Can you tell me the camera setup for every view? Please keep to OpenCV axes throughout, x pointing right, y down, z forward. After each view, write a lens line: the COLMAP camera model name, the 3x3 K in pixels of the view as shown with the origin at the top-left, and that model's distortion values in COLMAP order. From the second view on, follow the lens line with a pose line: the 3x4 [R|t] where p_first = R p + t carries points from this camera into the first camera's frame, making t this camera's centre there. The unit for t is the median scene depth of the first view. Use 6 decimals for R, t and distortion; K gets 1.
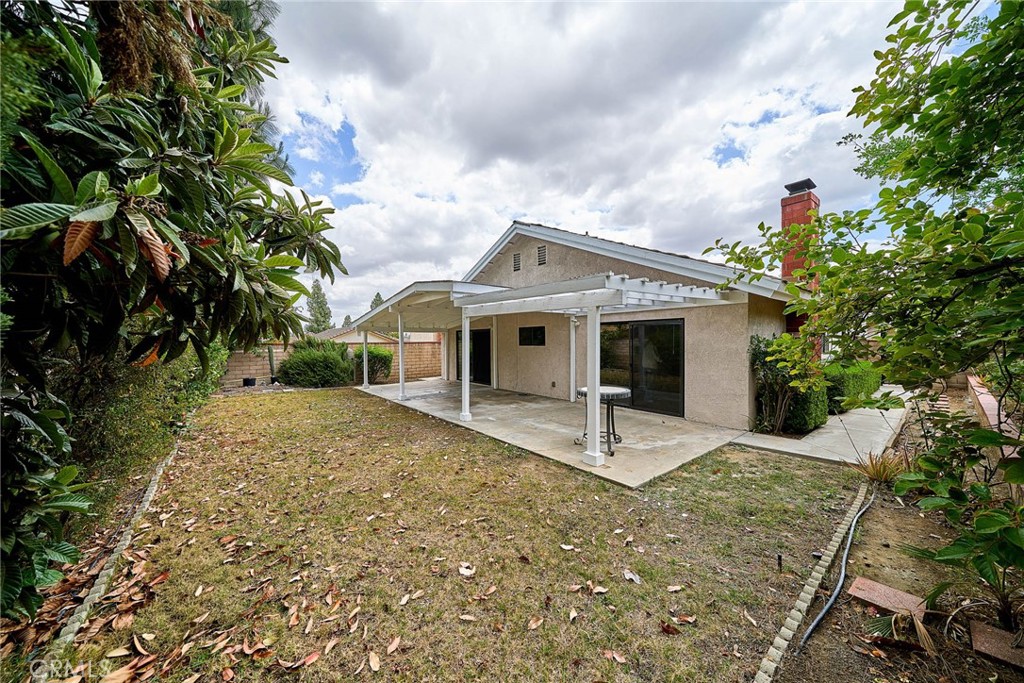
lens RADIAL K [[350.0, 0, 508.1], [0, 350.0, 343.5], [0, 0, 1]] dist [-0.000515, -0.000227]
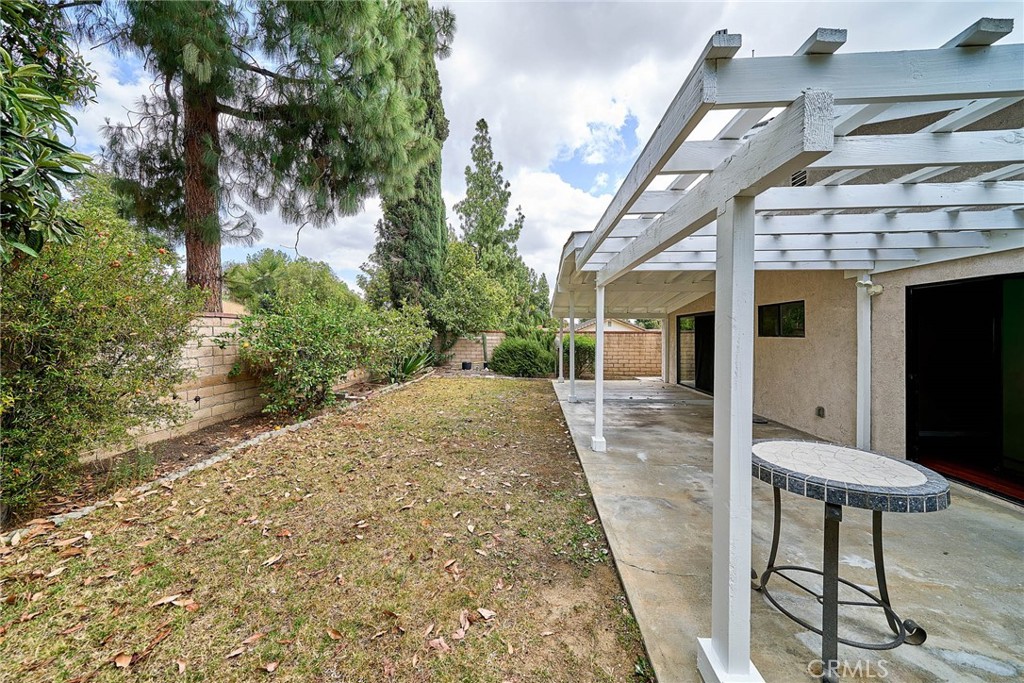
lens RADIAL K [[368.2, 0, 512.0], [0, 368.2, 330.6], [0, 0, 1]] dist [-0.000445, -0.000086]
pose [[0.748974, 0.007878, -0.662552, 0.146969], [-0.017906, 0.999805, -0.008353, 0.009407], [0.662357, 0.018120, 0.748969, 0.287203]]
